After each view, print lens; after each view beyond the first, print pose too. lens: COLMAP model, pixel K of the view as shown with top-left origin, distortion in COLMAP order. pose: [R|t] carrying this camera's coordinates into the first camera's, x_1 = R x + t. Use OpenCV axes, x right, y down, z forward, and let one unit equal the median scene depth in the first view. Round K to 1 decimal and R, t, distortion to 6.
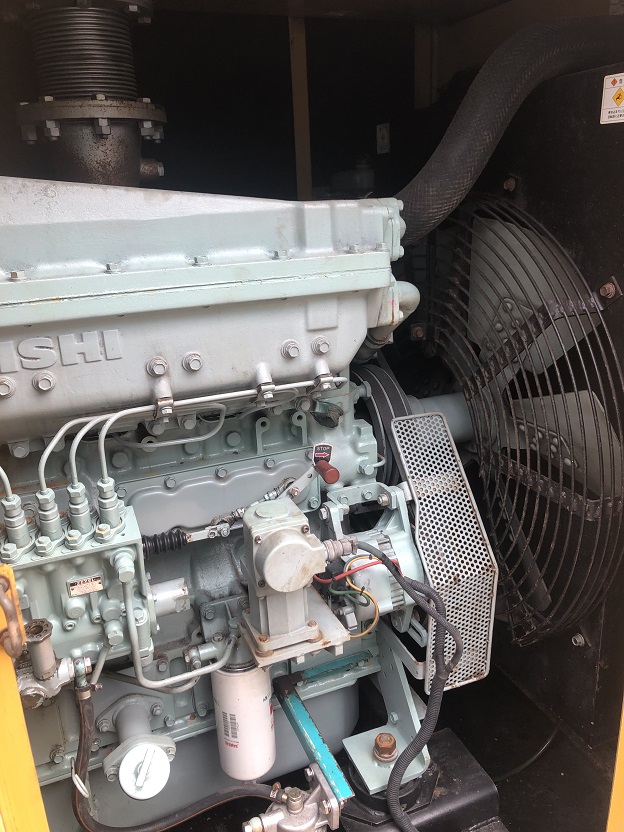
lens RADIAL K [[690.9, 0, 315.5], [0, 690.9, 411.8], [0, 0, 1]] dist [0.017690, -0.021348]
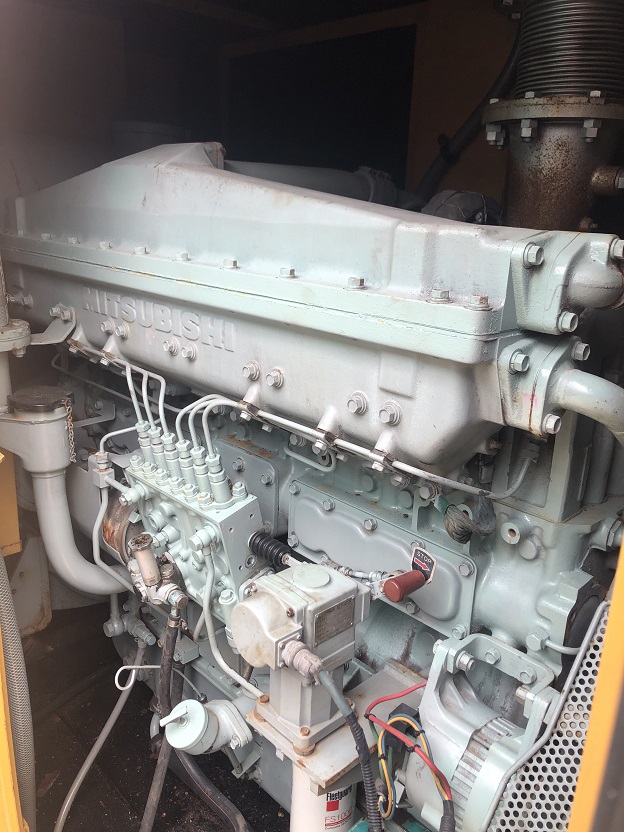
lens RADIAL K [[690.9, 0, 307.8], [0, 690.9, 409.9], [0, 0, 1]] dist [0.017690, -0.021348]
pose [[0.354272, 0.322280, -0.877854, 0.582323], [-0.338229, 0.919345, 0.201015, -0.203518], [0.871833, 0.225701, 0.434702, 0.557921]]
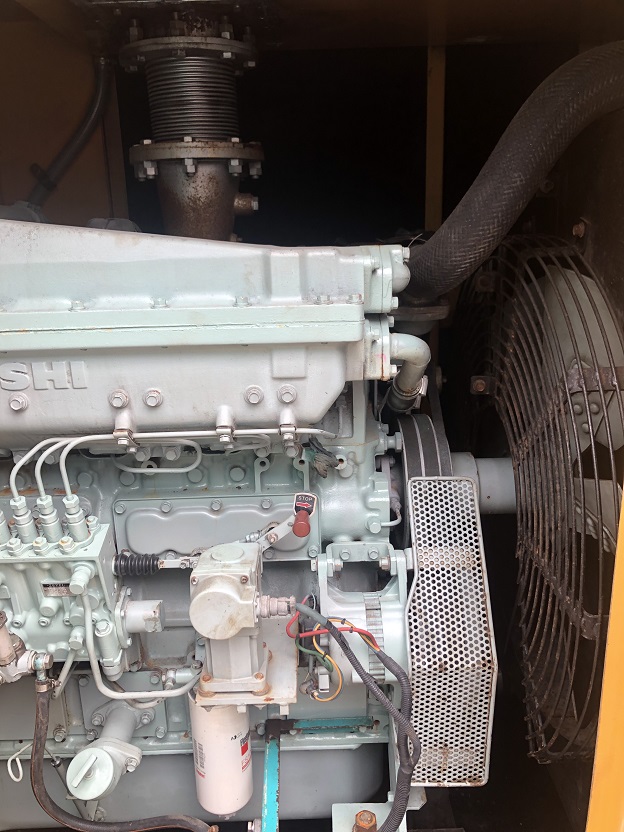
lens RADIAL K [[690.9, 0, 312.6], [0, 690.9, 411.3], [0, 0, 1]] dist [0.017690, -0.021348]
pose [[0.926620, 0.119539, -0.356490, 0.363528], [-0.127229, 0.991872, 0.001891, -0.073914], [0.353819, 0.043604, 0.934297, 0.098394]]
